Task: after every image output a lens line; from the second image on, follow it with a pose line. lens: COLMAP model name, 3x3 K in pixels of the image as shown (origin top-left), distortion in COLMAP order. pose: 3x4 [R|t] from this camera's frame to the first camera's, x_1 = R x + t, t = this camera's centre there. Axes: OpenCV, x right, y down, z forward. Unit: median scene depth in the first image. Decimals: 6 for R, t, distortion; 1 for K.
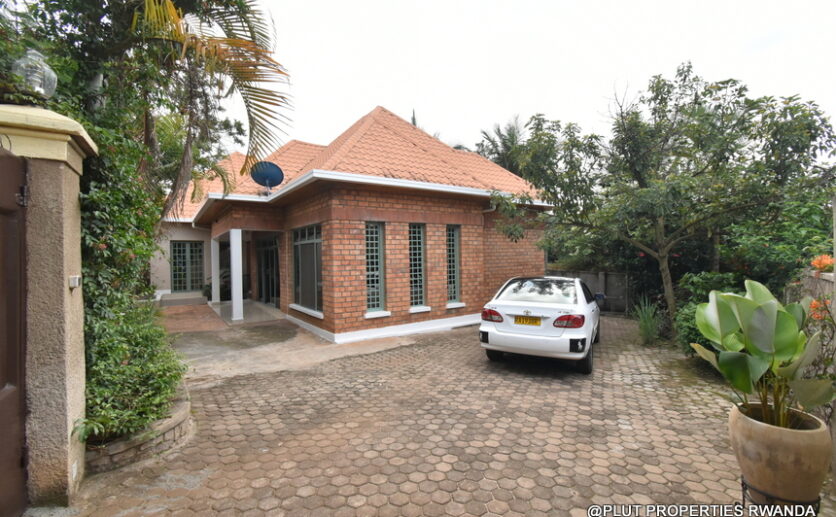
lens RADIAL K [[365.1, 0, 417.1], [0, 365.1, 256.8], [0, 0, 1]] dist [-0.001025, -0.001560]
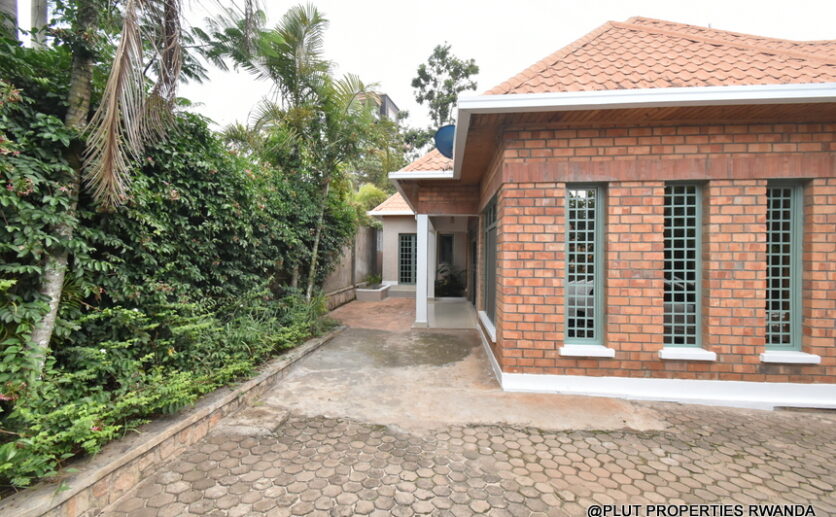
lens RADIAL K [[365.1, 0, 414.3], [0, 365.1, 257.5], [0, 0, 1]] dist [-0.001025, -0.001560]
pose [[0.763713, 0.025315, -0.645060, 0.042403], [-0.021598, 0.999673, 0.013660, 0.013958], [0.645195, 0.003500, 0.764010, 0.391843]]
